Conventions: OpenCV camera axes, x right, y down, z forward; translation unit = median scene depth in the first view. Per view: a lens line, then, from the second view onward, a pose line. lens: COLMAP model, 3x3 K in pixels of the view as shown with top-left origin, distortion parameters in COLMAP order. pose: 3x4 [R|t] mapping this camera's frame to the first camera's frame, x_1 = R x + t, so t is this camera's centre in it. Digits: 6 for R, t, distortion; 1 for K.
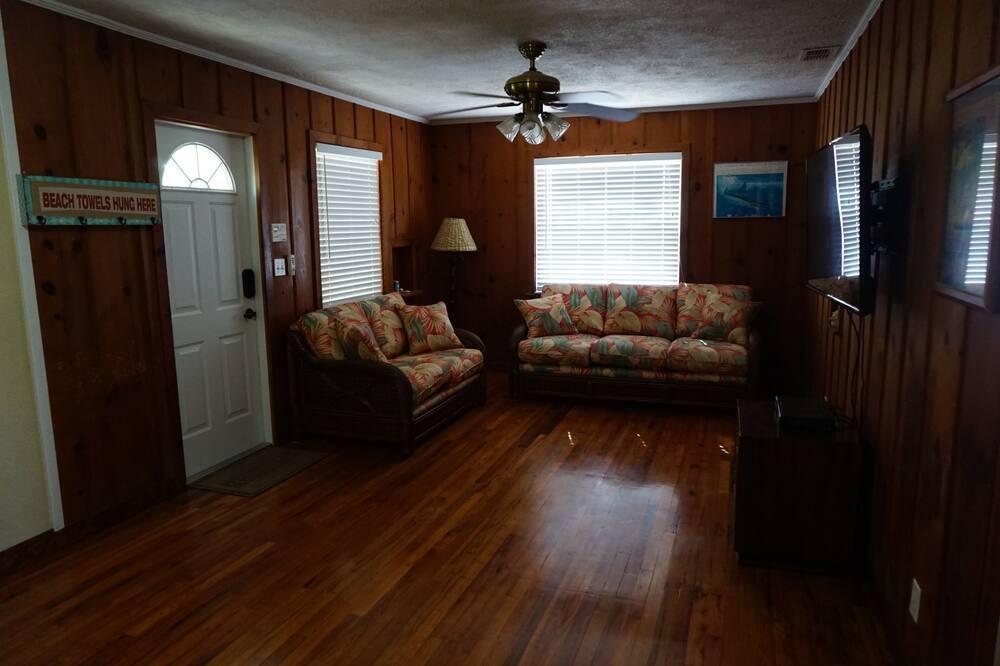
lens RADIAL K [[679.1, 0, 500.0], [0, 679.1, 333.0], [0, 0, 1]] dist [-0.022254, 0.001506]
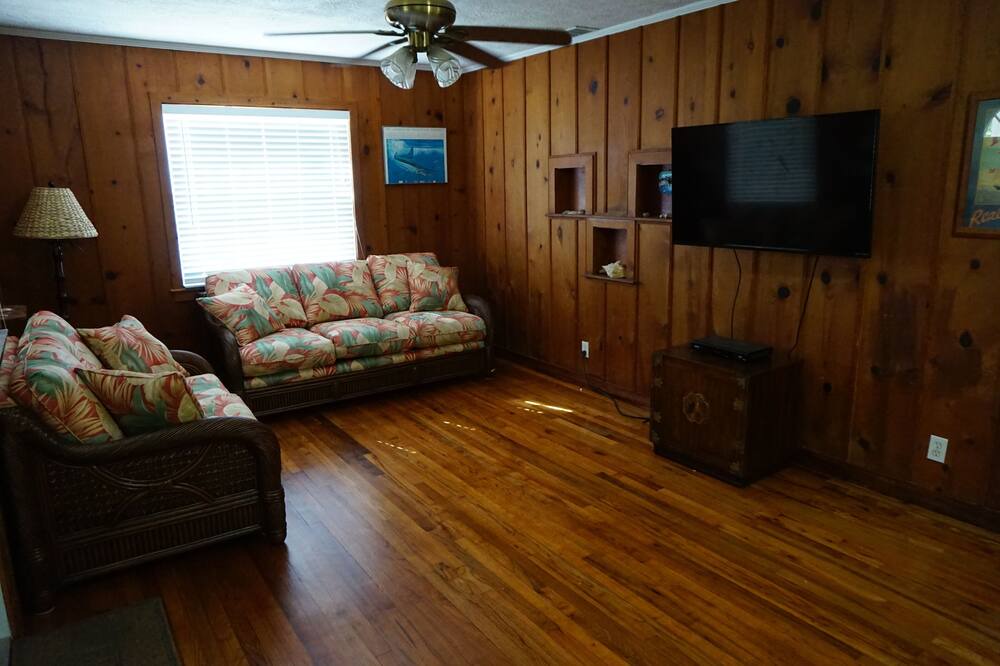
lens RADIAL K [[679.1, 0, 500.0], [0, 679.1, 333.0], [0, 0, 1]] dist [-0.022254, 0.001506]
pose [[0.594531, -0.174465, 0.784917, -0.379724], [0.137038, 0.983880, 0.114890, -0.054019], [-0.792309, 0.039258, 0.608856, 0.312737]]
